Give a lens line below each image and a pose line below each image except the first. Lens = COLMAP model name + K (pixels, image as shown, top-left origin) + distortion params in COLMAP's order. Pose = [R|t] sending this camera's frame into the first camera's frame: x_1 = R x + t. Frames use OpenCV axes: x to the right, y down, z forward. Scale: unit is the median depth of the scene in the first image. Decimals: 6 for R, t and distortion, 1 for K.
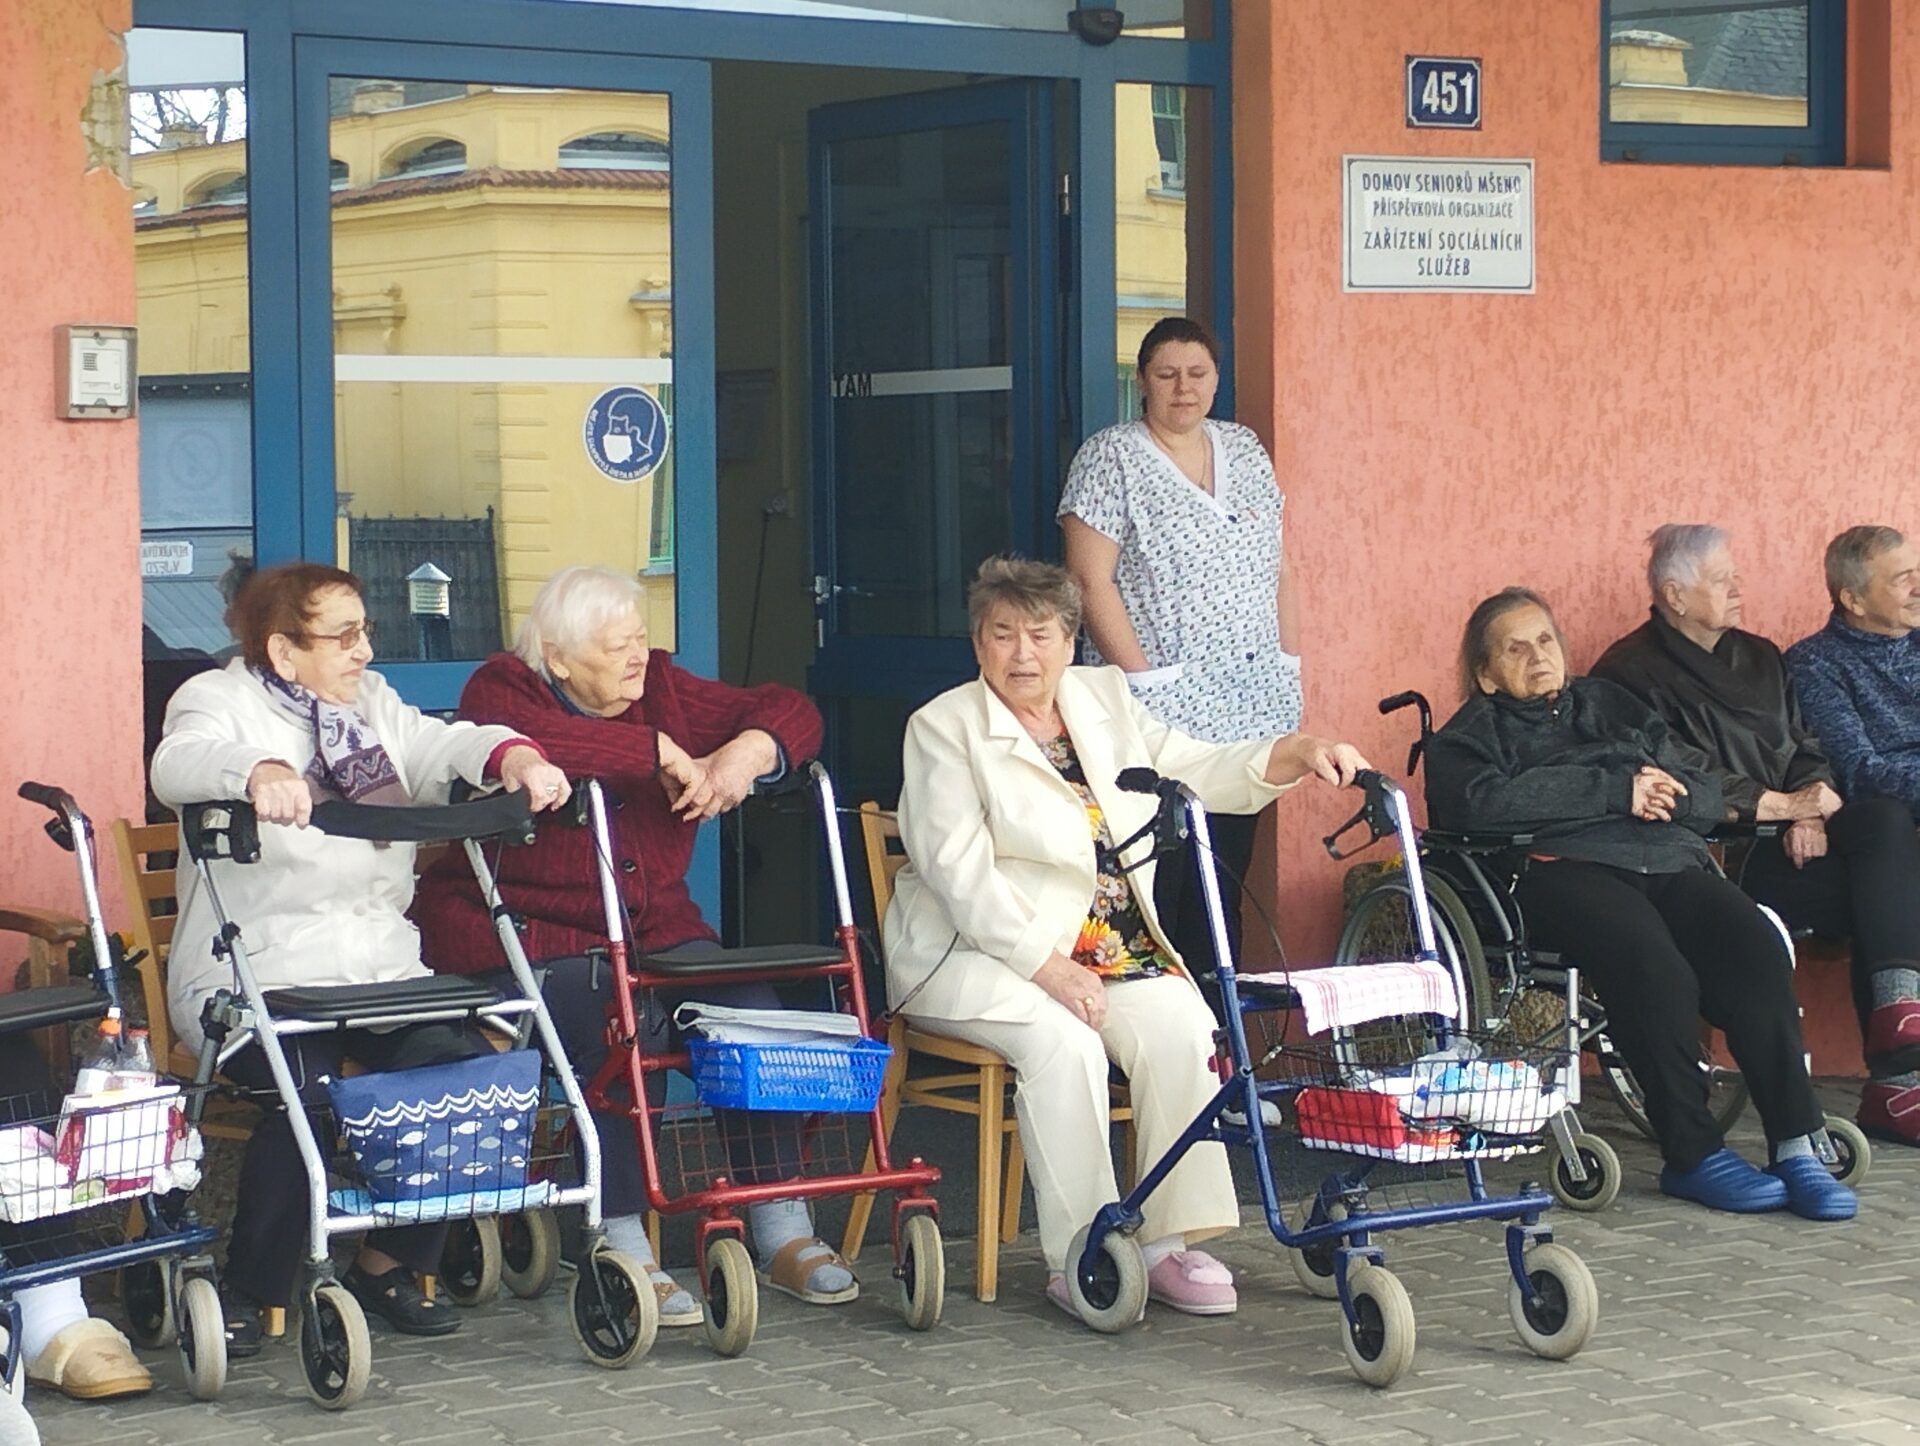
lens RADIAL K [[4675.0, 0, 960.0], [0, 4675.0, 723.0], [0, 0, 1]] dist [0.181537, -0.770103]
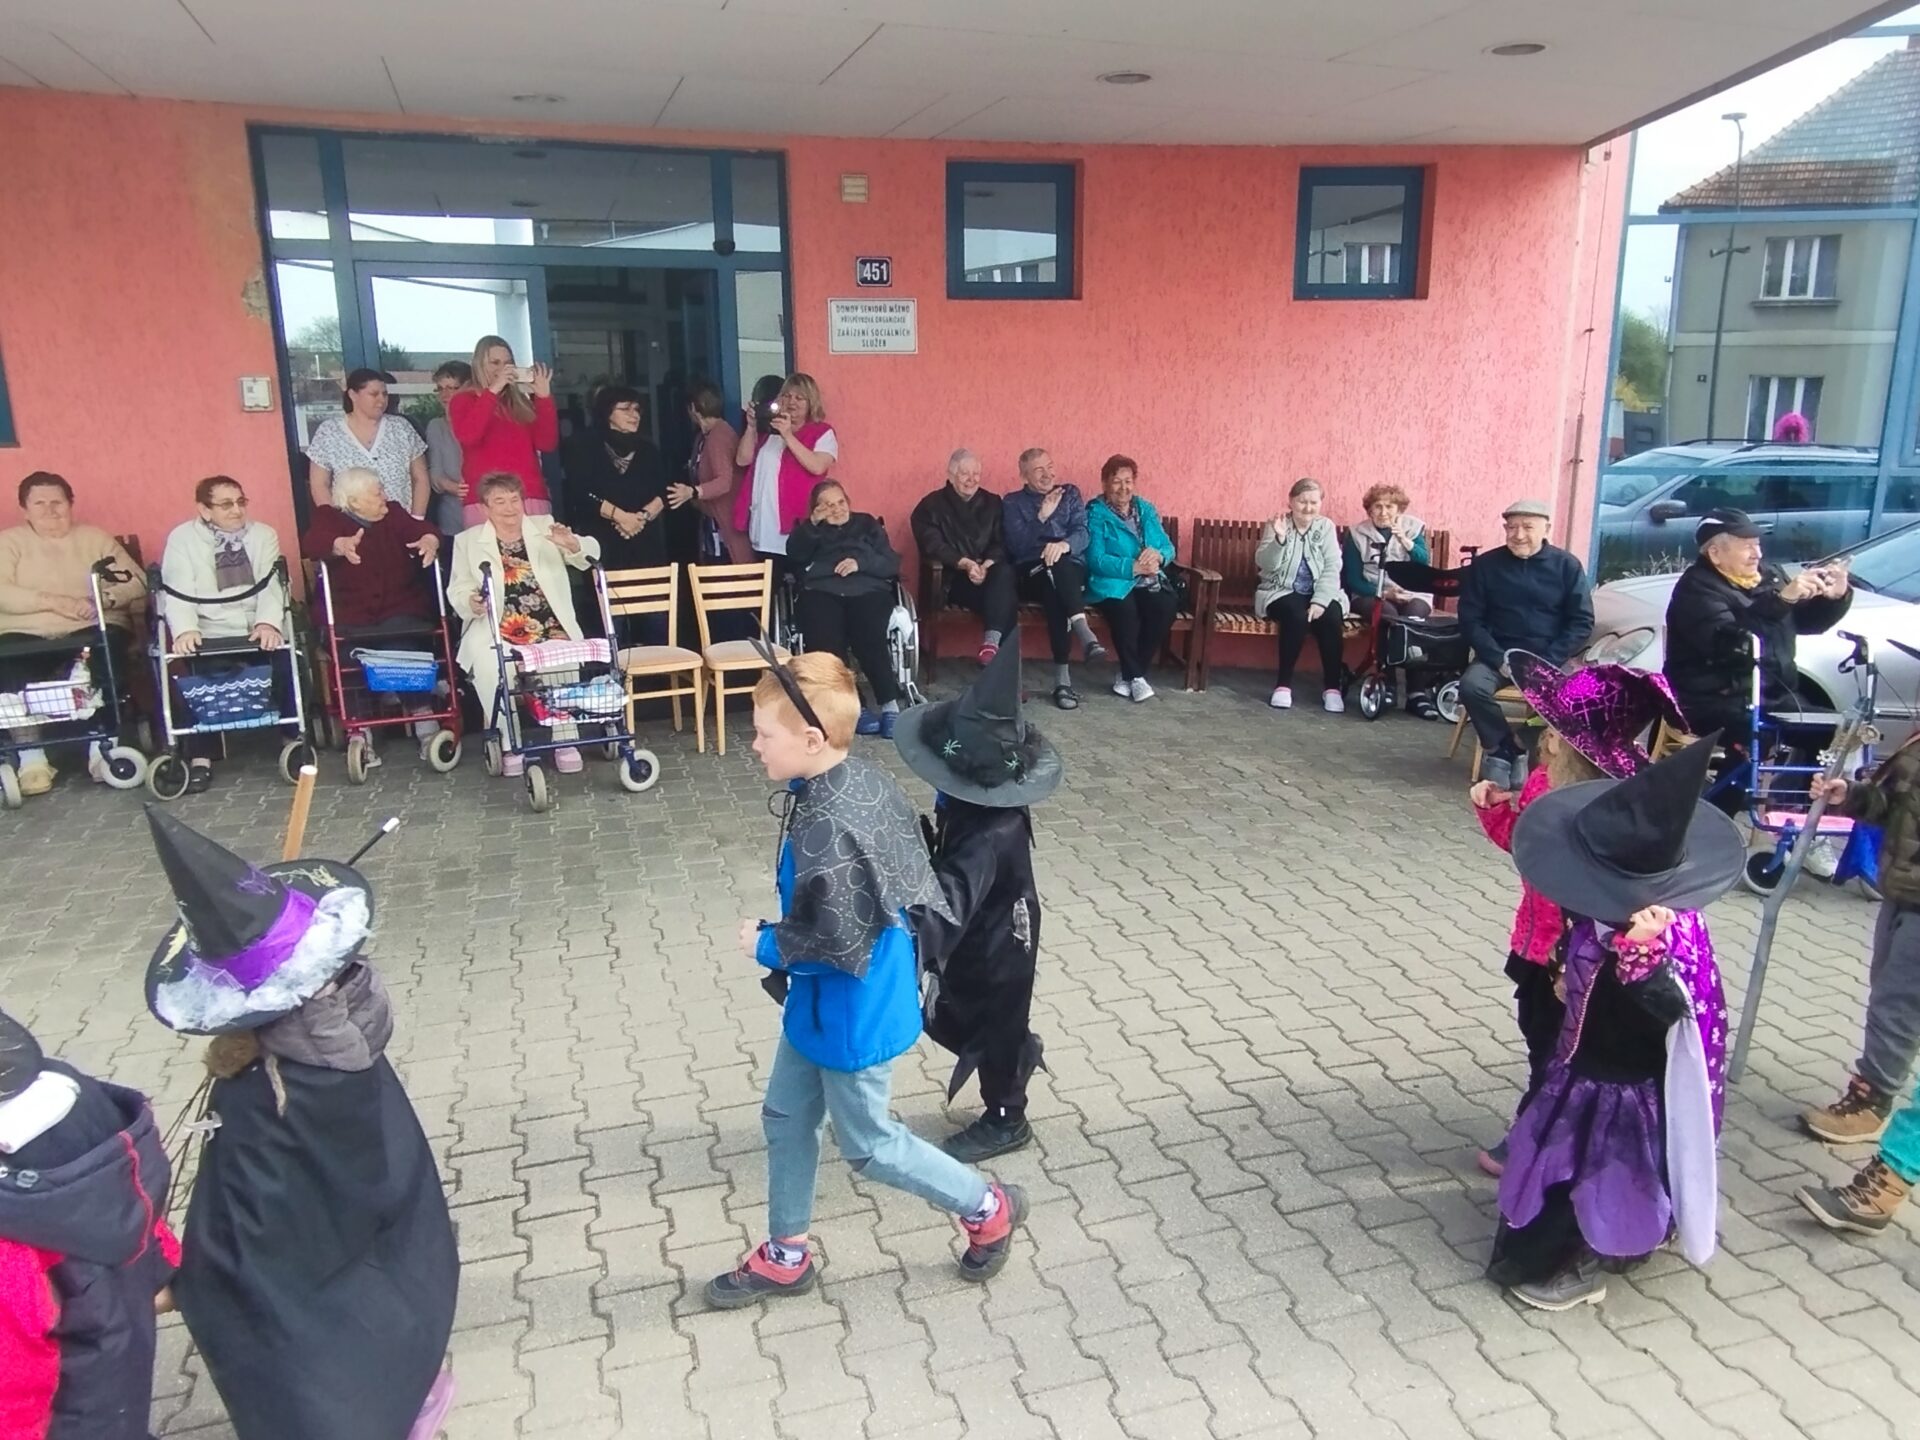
lens RADIAL K [[1370.1, 0, 975.9], [0, 1370.1, 721.2], [0, 0, 1]] dist [0.012402, -0.006245]
pose [[0.964465, 0.065510, -0.255960, 0.468492], [-0.015109, 0.980863, 0.194111, -0.053078], [0.263778, -0.183346, 0.946998, 0.349529]]
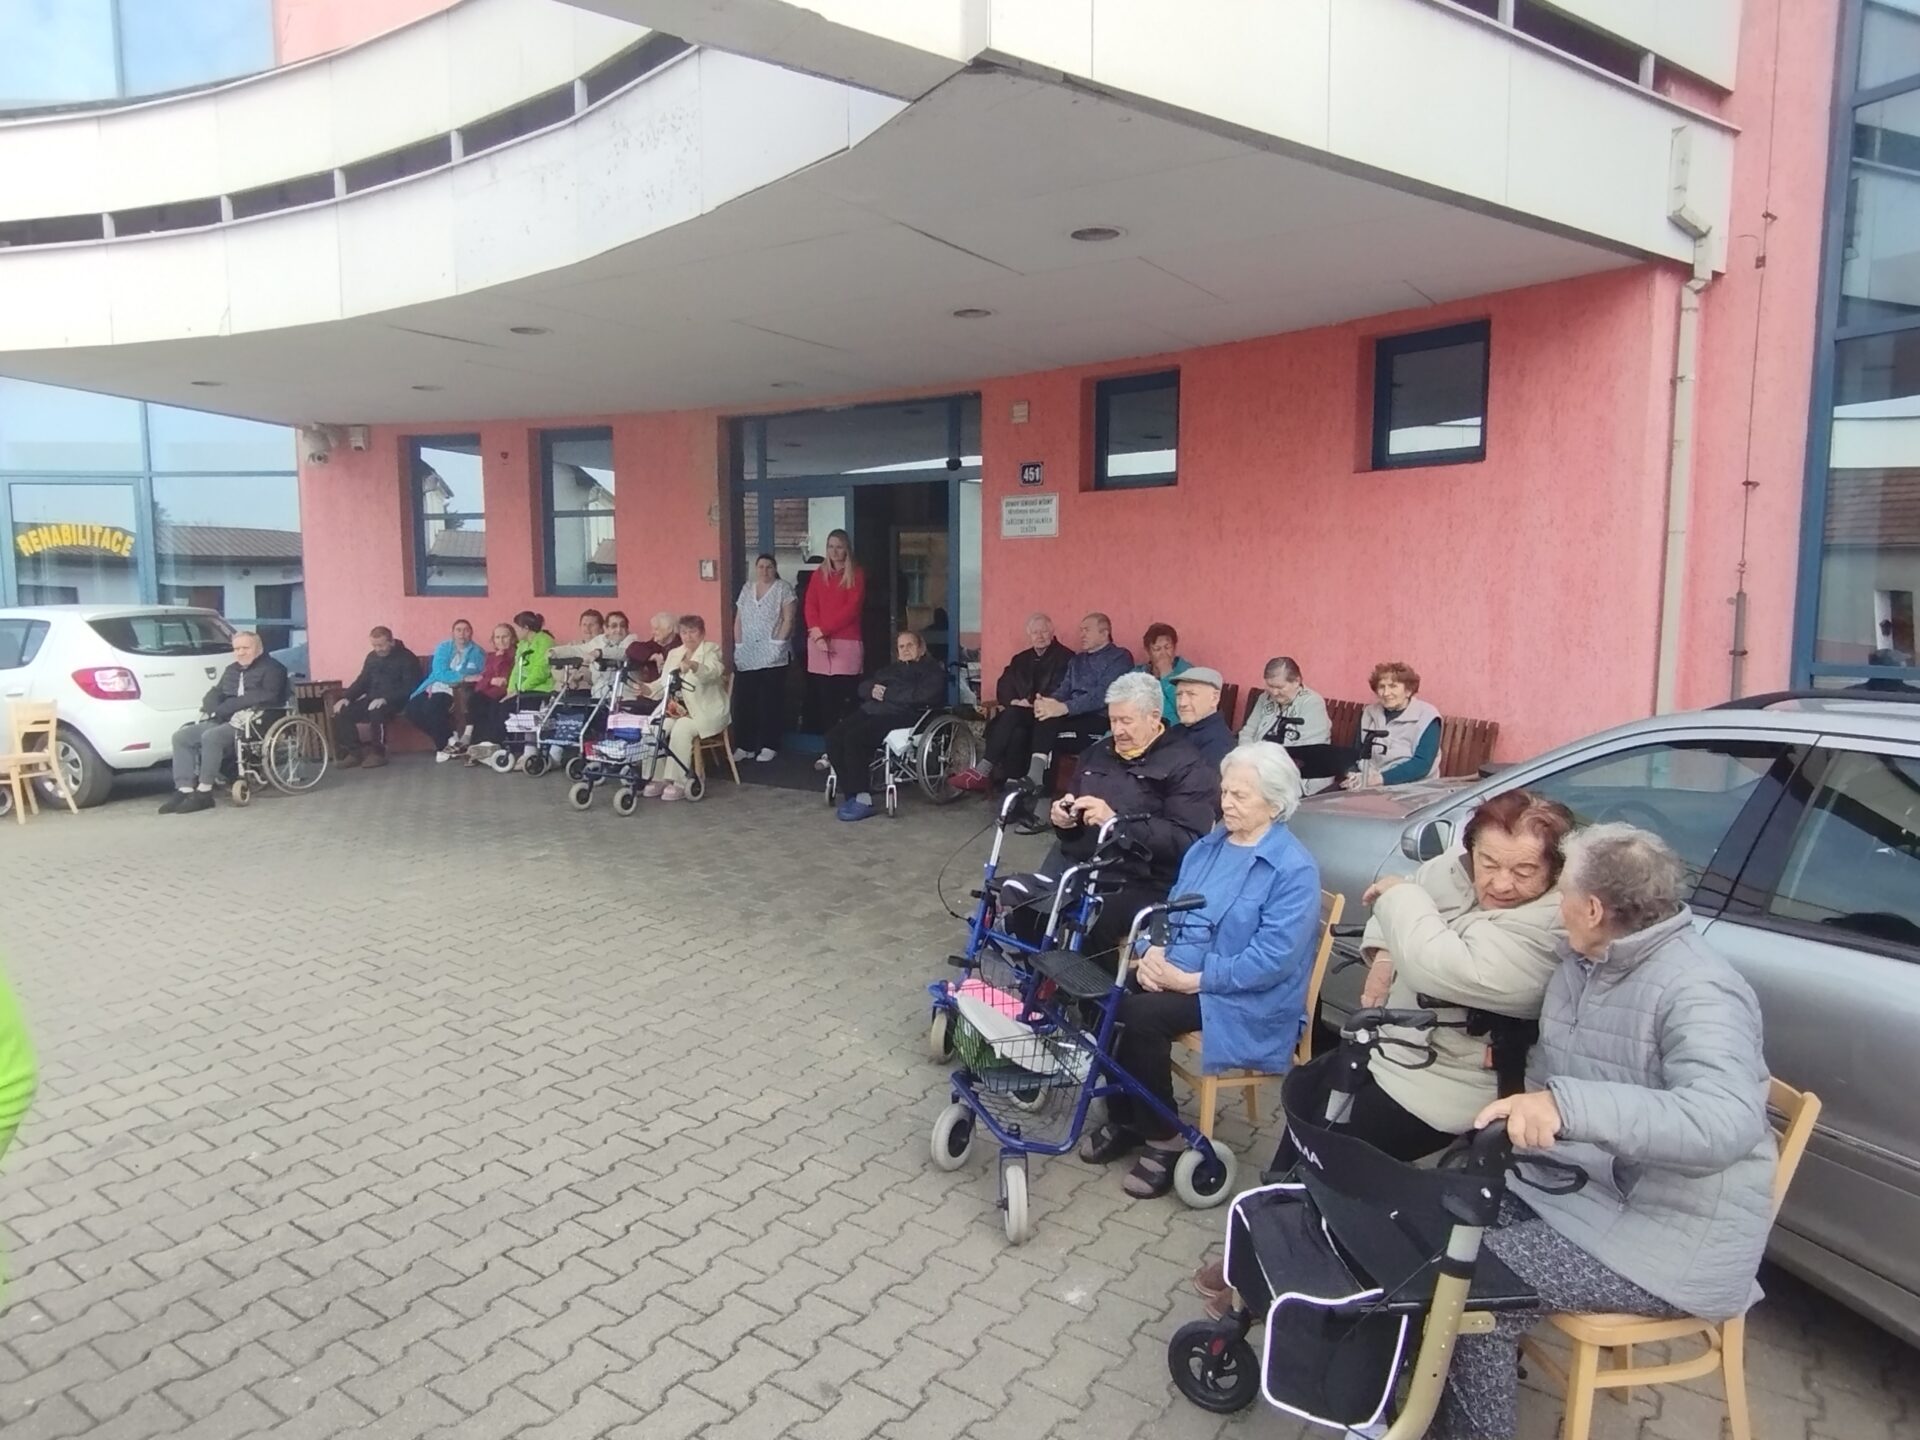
lens RADIAL K [[1240.4, 0, 949.8], [0, 1240.4, 726.2], [0, 0, 1]] dist [-0.000814, 0.000472]
pose [[0.378549, 0.106318, -0.919455, 1.132069], [-0.052179, 0.994252, 0.093485, -0.052096], [0.924109, 0.012587, 0.381921, 0.817212]]
